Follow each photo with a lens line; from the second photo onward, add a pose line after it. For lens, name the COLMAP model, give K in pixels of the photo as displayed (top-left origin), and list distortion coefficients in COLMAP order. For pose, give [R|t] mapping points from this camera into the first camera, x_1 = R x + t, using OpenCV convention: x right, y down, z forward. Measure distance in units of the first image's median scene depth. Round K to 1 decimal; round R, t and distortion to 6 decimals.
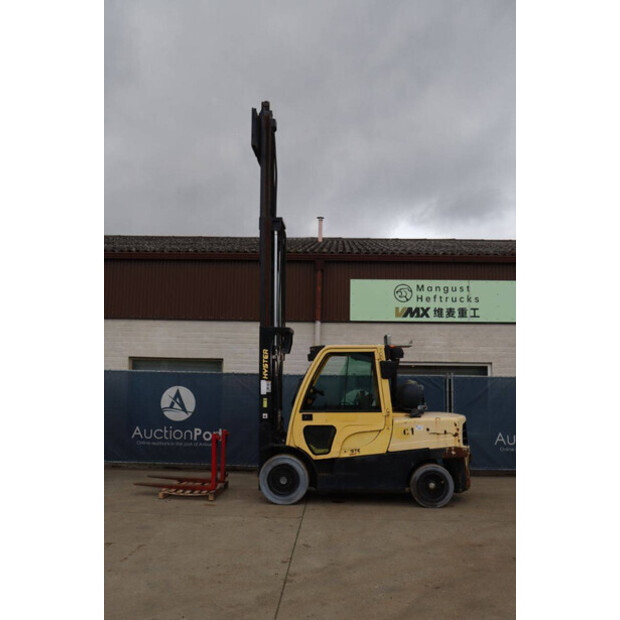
lens RADIAL K [[607.9, 0, 315.7], [0, 607.9, 313.2], [0, 0, 1]] dist [-0.078801, 0.000000]
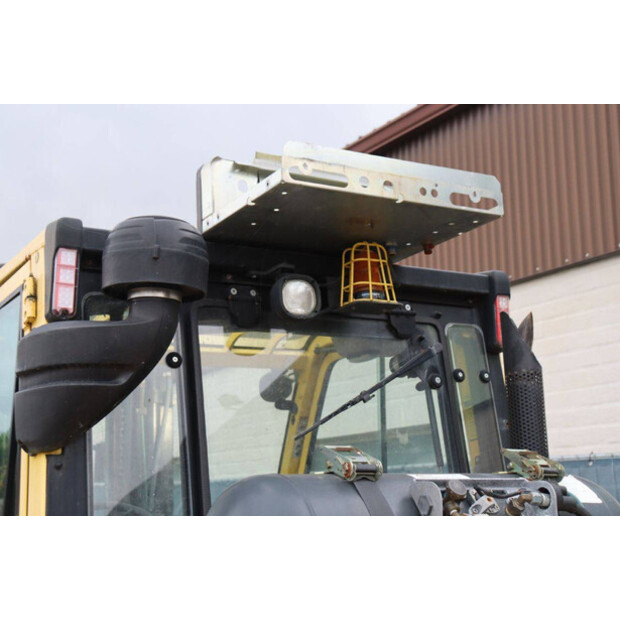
lens RADIAL K [[957.2, 0, 311.8], [0, 957.2, 314.1], [0, 0, 1]] dist [0.126012, 0.000000]
pose [[0.562050, -0.191753, -0.804569, 0.321823], [0.129944, 0.981146, -0.143061, 0.111337], [0.816832, -0.024142, 0.576370, 0.881123]]
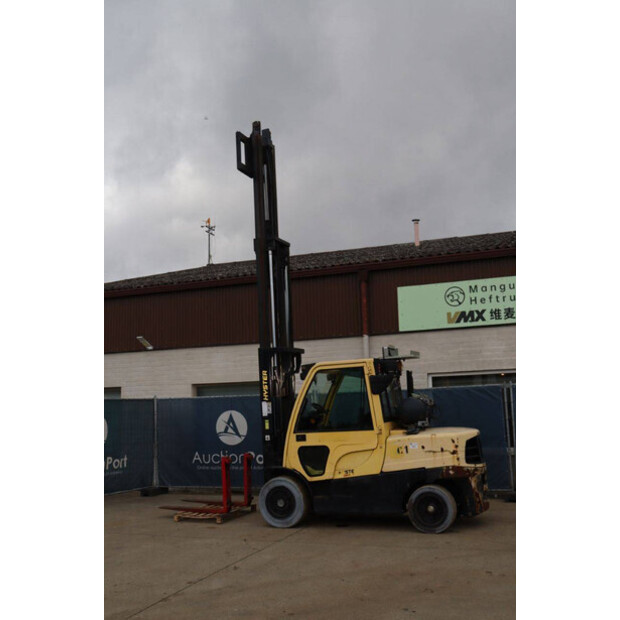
lens RADIAL K [[654.4, 0, 312.3], [0, 654.4, 309.2], [0, 0, 1]] dist [-0.064117, 0.000000]
pose [[0.945413, -0.093320, -0.312228, 0.334144], [0.085682, 0.995593, -0.038126, 0.006585], [0.314410, 0.009292, 0.949242, 0.006515]]
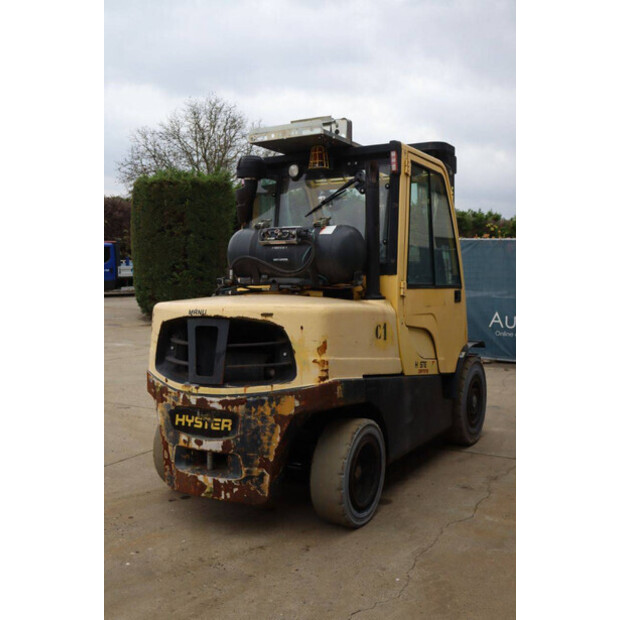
lens RADIAL K [[665.6, 0, 308.6], [0, 665.6, 315.4], [0, 0, 1]] dist [-0.051266, 0.000000]
pose [[-0.452916, 0.043354, -0.890498, 0.573925], [0.095432, 0.995436, -0.000074, 0.182336], [0.886431, -0.085015, -0.454986, 1.241857]]
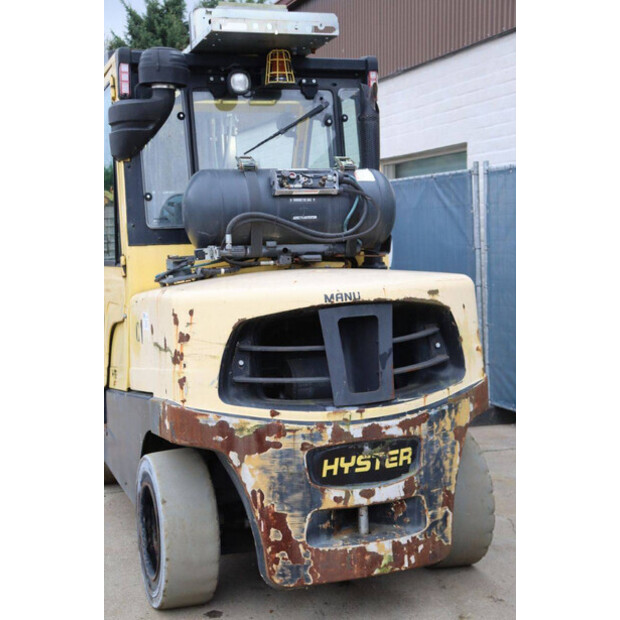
lens RADIAL K [[957.2, 0, 309.0], [0, 957.2, 316.6], [0, 0, 1]] dist [0.126012, 0.000000]
pose [[0.388150, 0.055581, -0.919919, 0.589268], [0.138622, 0.983302, 0.117900, 0.135494], [0.911111, -0.173284, 0.373964, 0.847522]]
